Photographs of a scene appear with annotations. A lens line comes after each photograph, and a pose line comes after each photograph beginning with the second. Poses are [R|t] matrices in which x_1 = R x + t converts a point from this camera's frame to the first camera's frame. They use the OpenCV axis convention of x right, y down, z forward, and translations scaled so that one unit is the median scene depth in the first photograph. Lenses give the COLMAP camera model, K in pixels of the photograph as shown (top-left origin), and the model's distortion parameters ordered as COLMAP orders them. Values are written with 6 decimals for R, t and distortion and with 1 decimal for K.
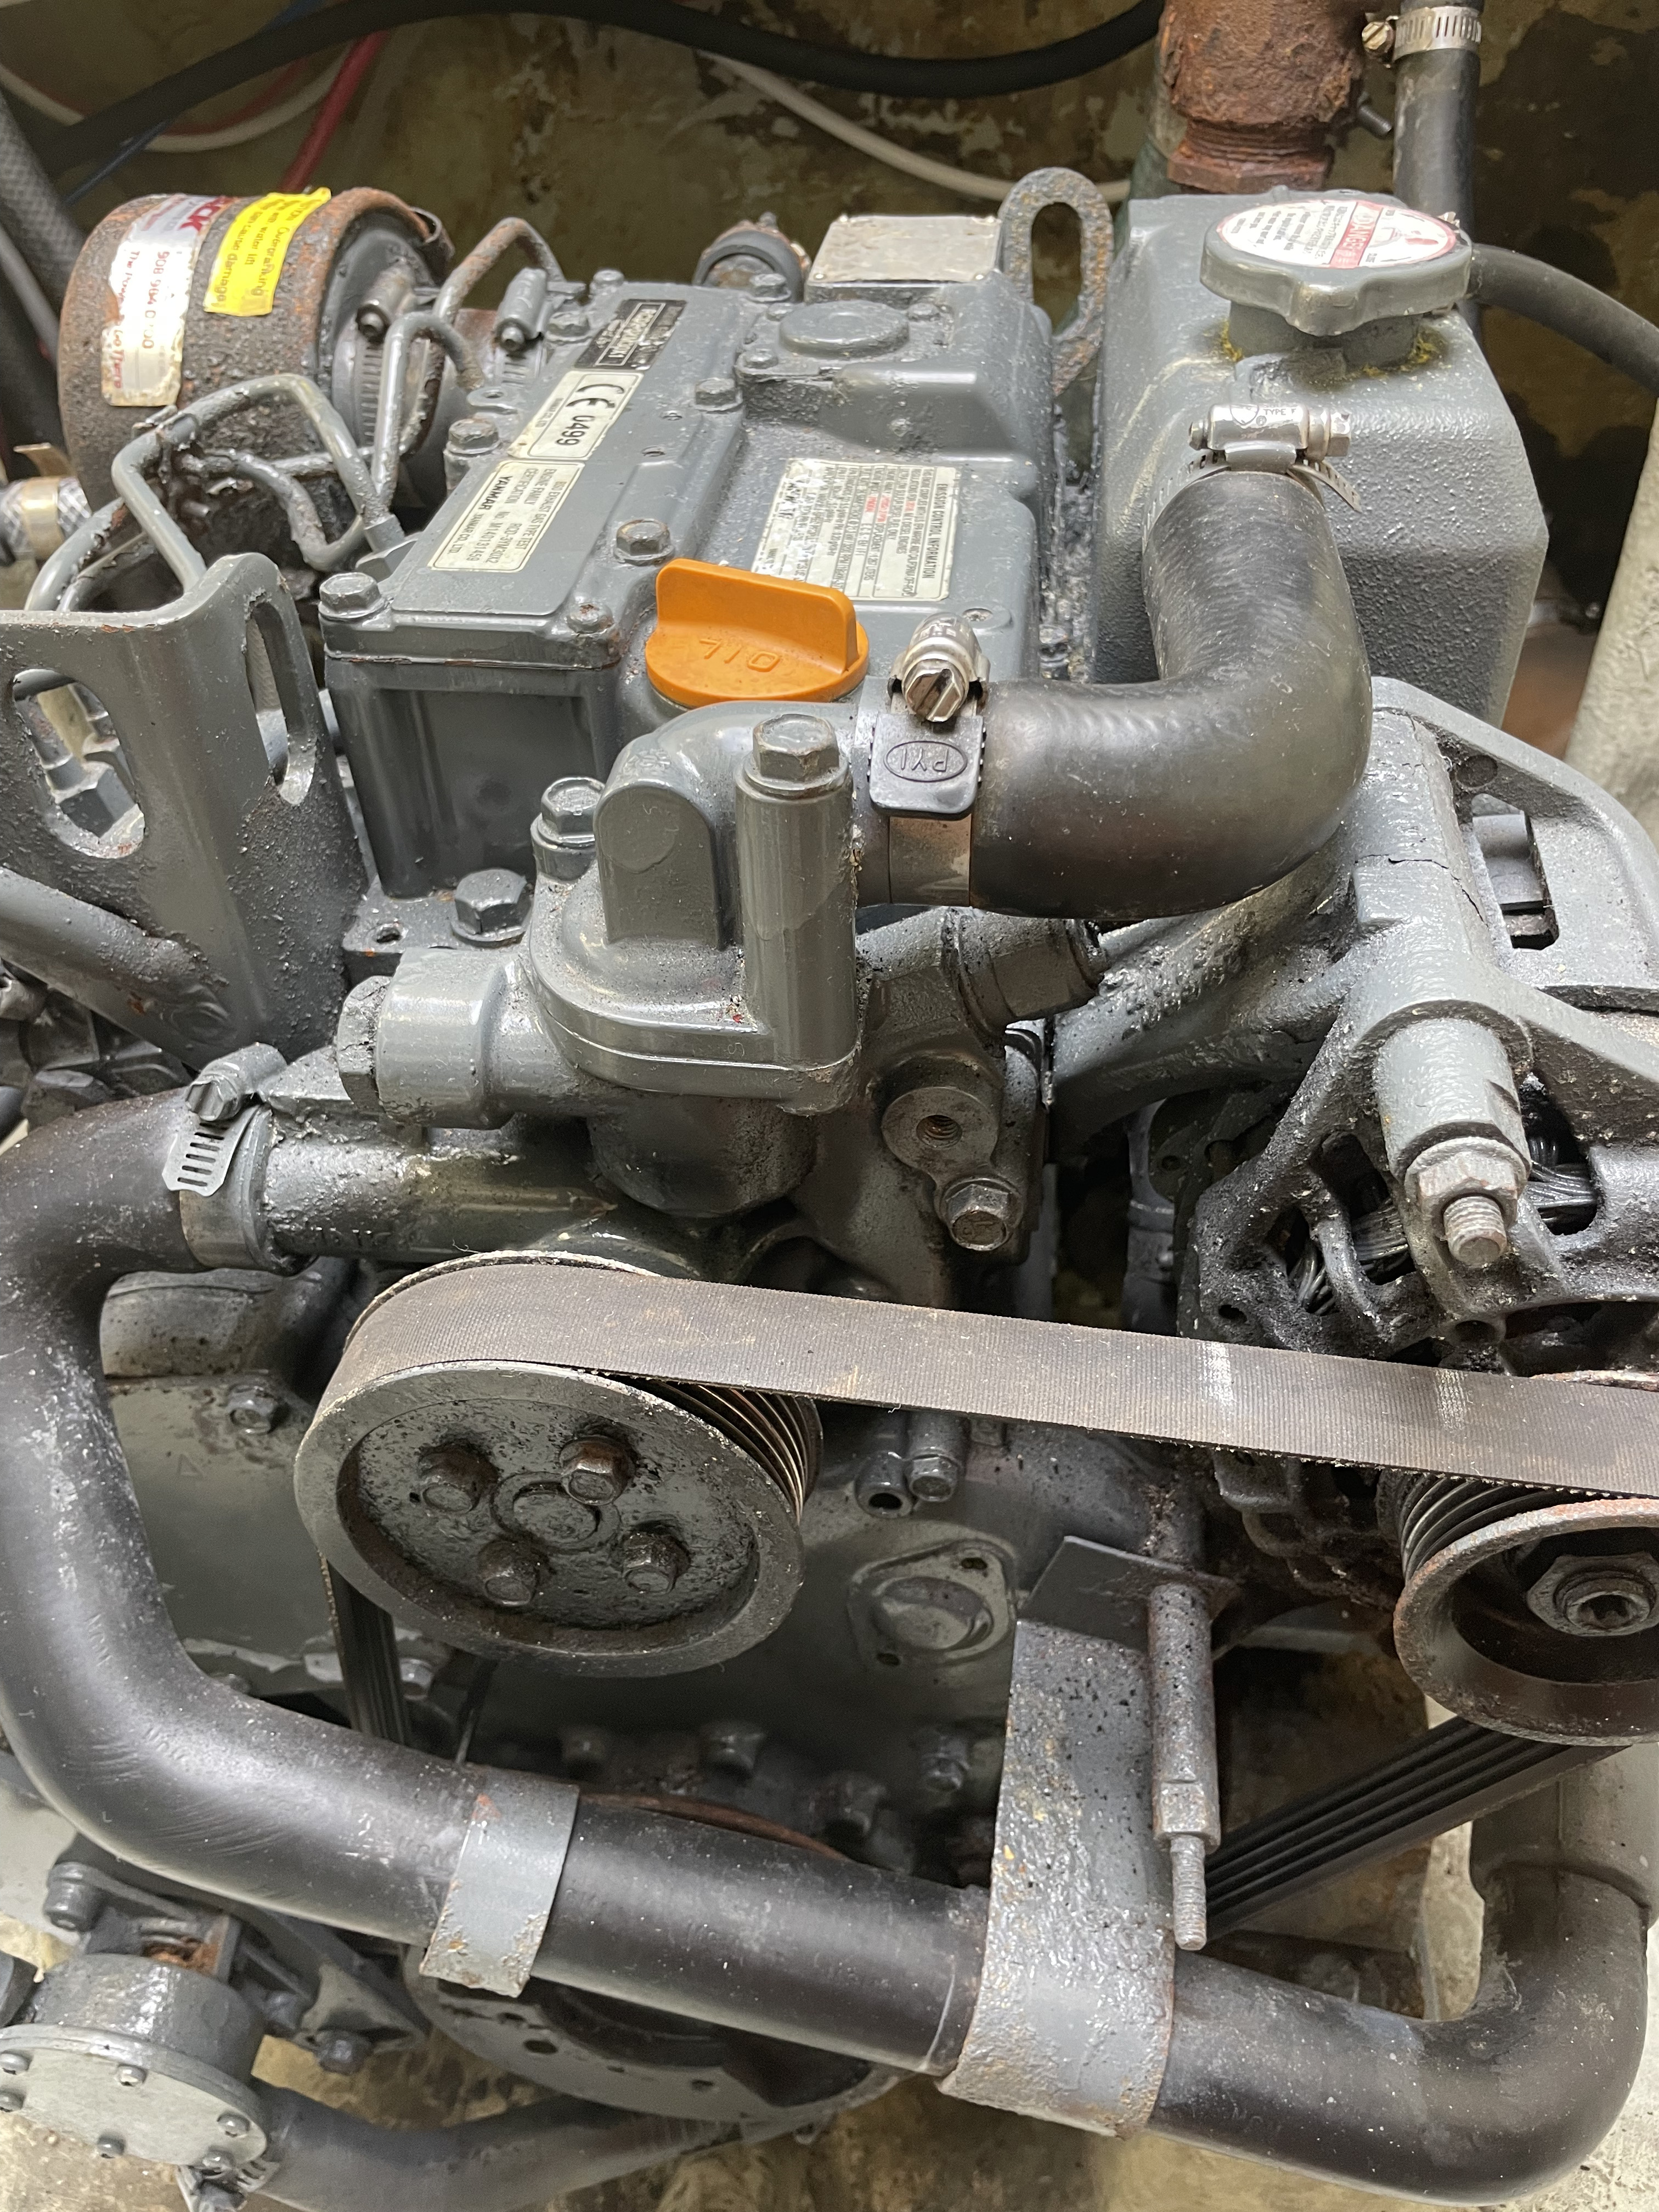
lens RADIAL K [[1678.6, 0, 827.3], [0, 1678.6, 1110.6], [0, 0, 1]] dist [0.007287, -0.007187]
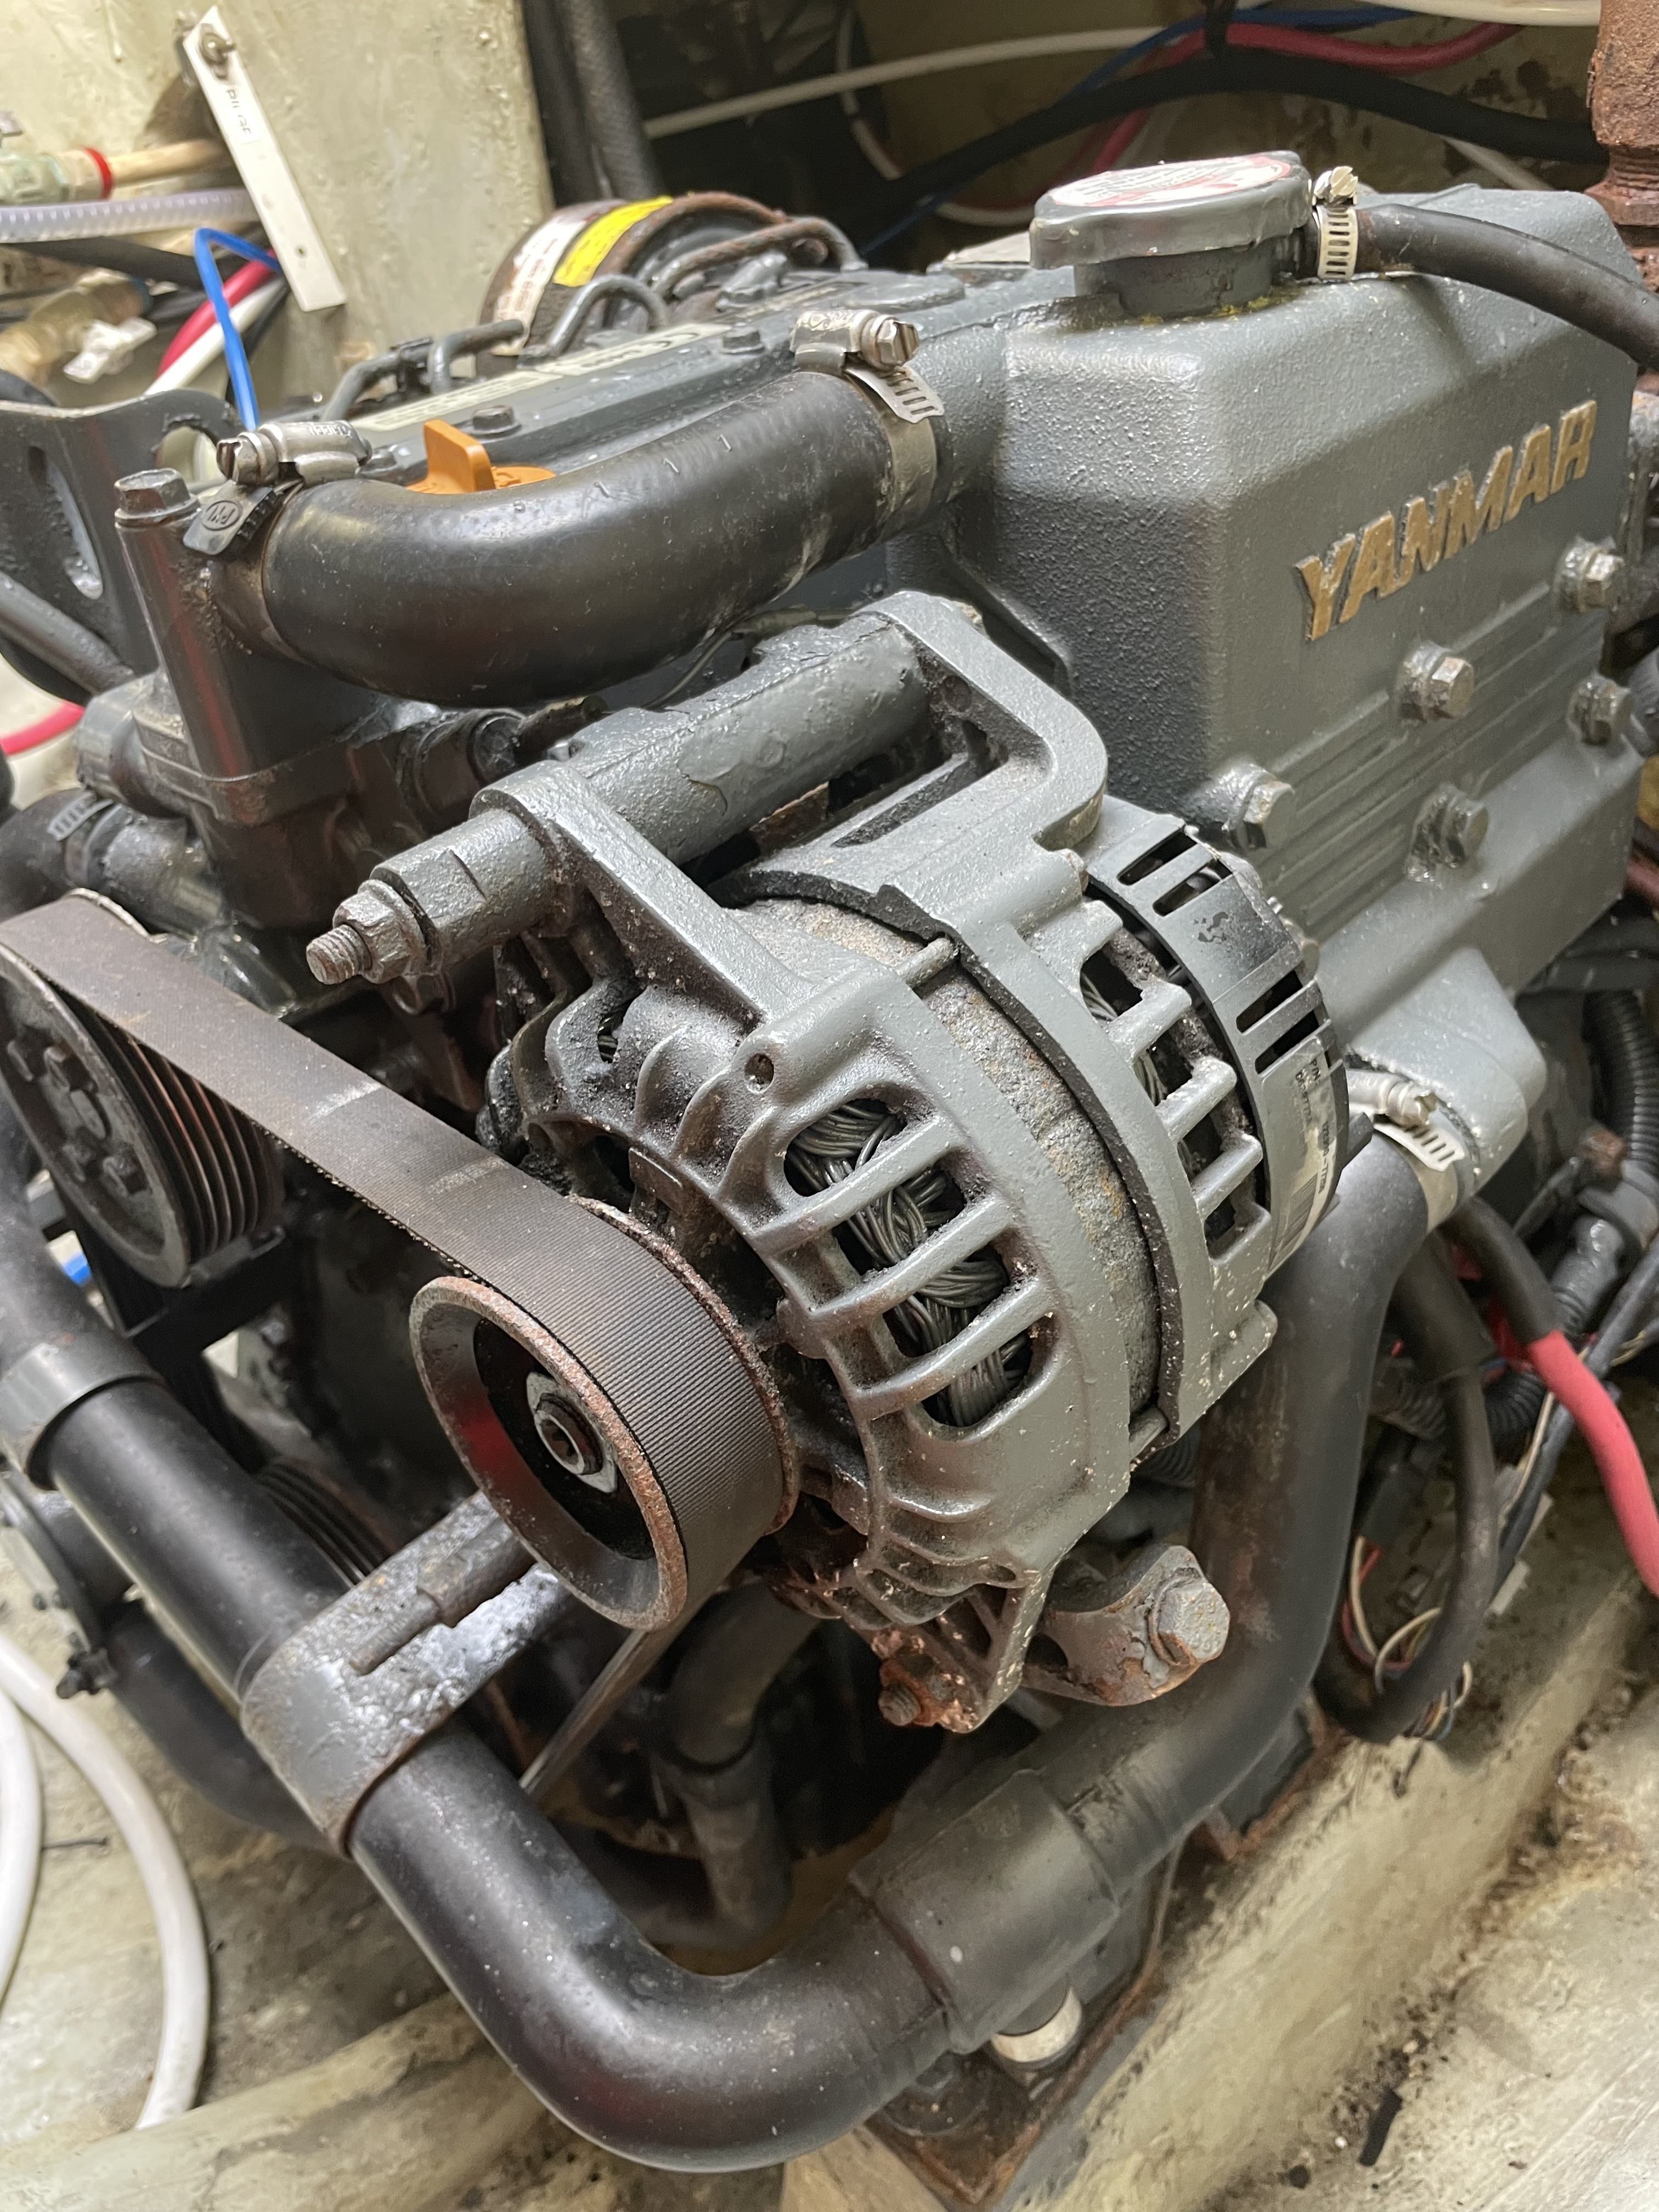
lens RADIAL K [[1678.6, 0, 826.8], [0, 1678.6, 1101.4], [0, 0, 1]] dist [0.007287, -0.007187]
pose [[0.816838, 0.278373, -0.505256, 0.855035], [-0.312227, 0.949827, 0.018541, 0.029412], [0.485067, 0.142610, 0.862770, 0.149945]]
